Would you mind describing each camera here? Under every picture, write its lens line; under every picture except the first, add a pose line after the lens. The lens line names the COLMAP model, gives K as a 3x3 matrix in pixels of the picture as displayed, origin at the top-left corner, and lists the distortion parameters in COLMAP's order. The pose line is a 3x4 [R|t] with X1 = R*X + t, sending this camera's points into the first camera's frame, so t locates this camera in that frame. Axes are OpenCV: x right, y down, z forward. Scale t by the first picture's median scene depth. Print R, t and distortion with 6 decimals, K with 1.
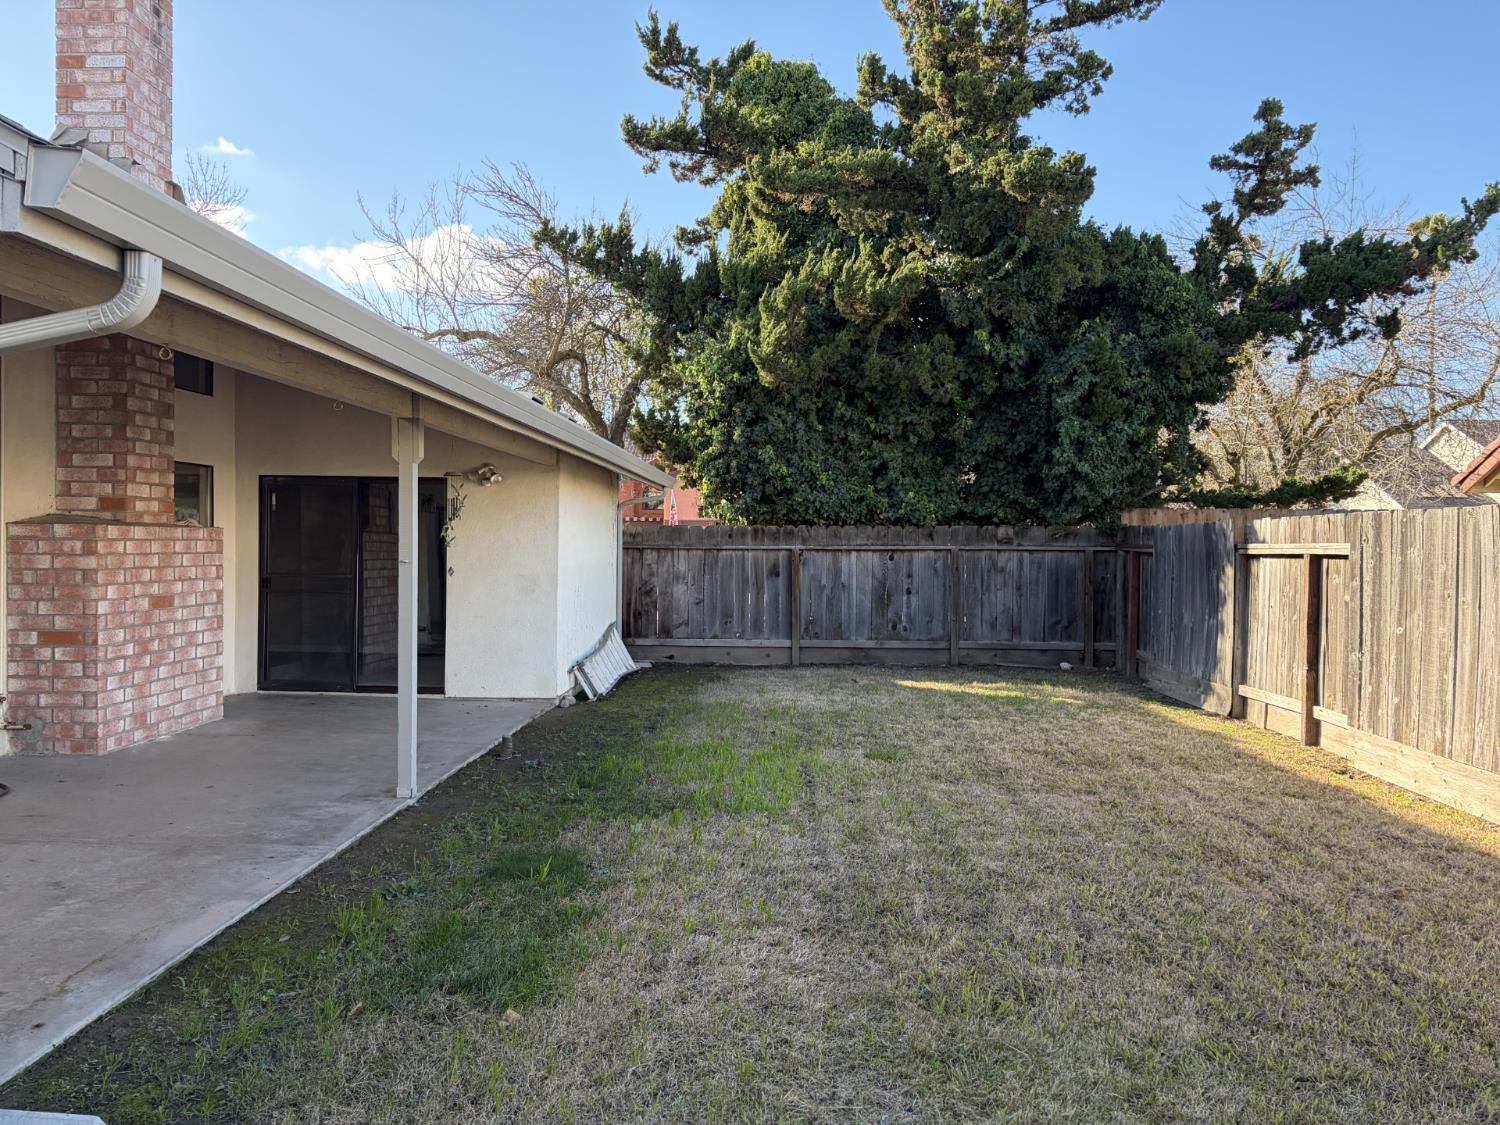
lens RADIAL K [[1135.7, 0, 759.8], [0, 1135.7, 554.7], [0, 0, 1]] dist [0.085900, -0.102080]
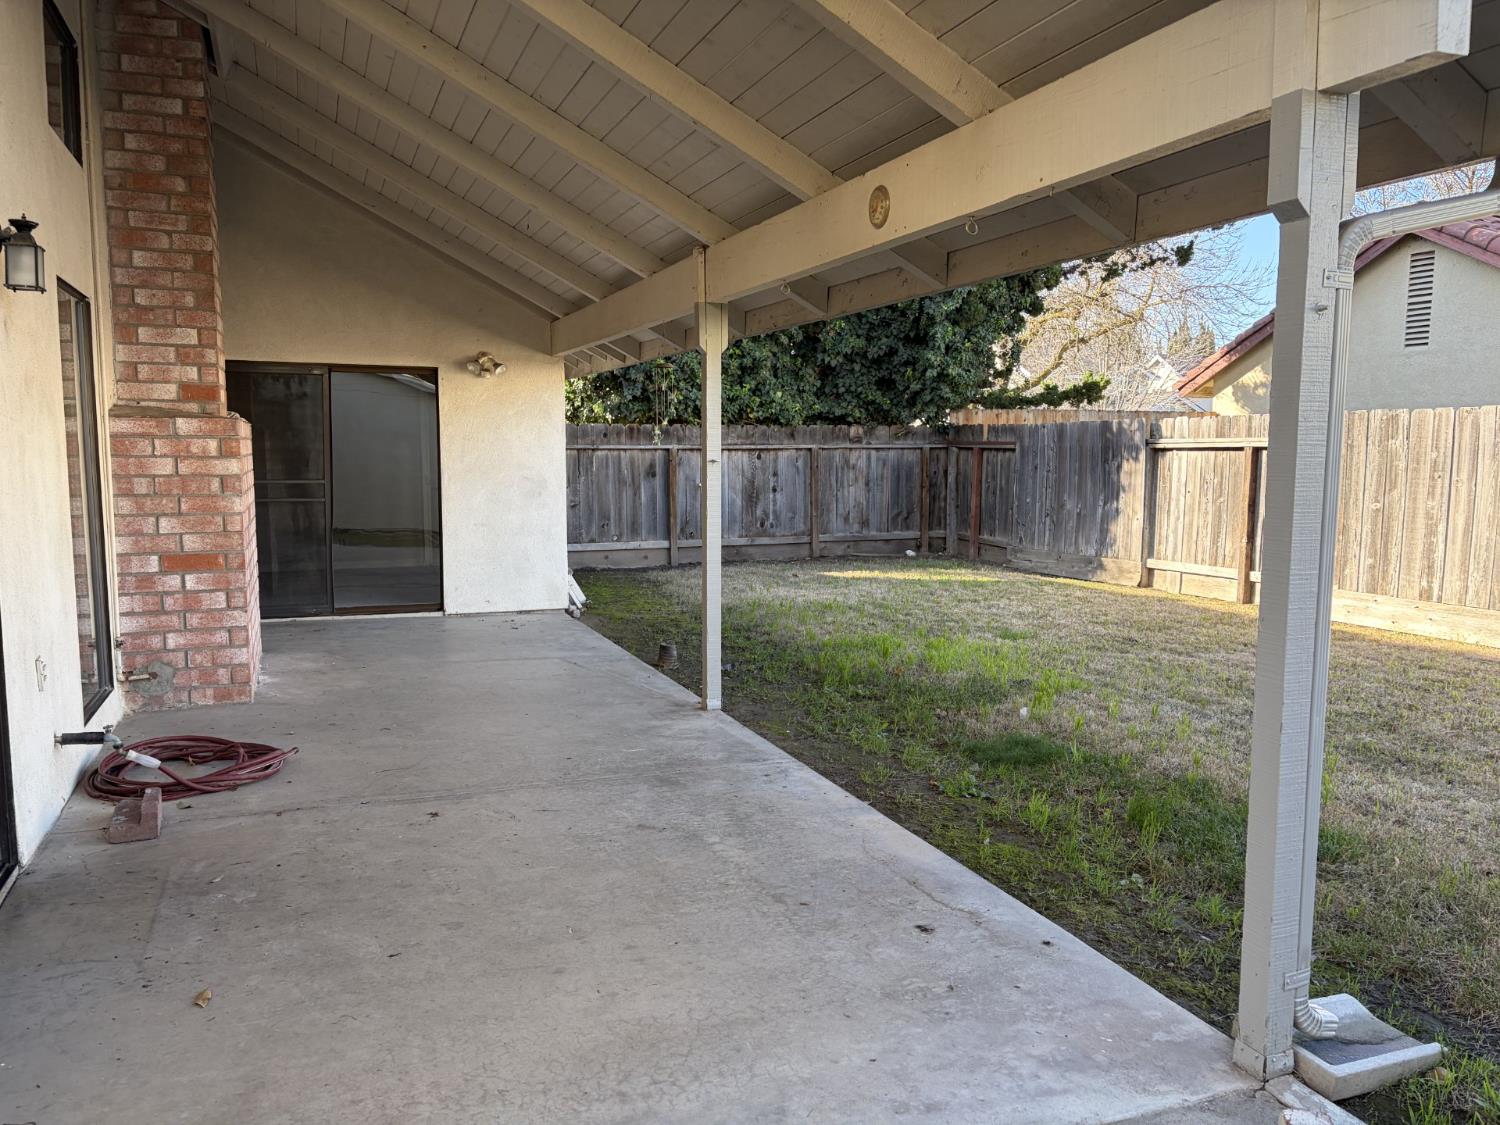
lens RADIAL K [[1133.6, 0, 750.0], [0, 1133.6, 562.5], [0, 0, 1]] dist [0.067359, -0.072275]
pose [[0.914315, -0.047597, 0.402196, -0.480246], [0.009968, 0.995414, 0.095139, 0.000772], [-0.404880, -0.082978, 0.910597, 0.104824]]
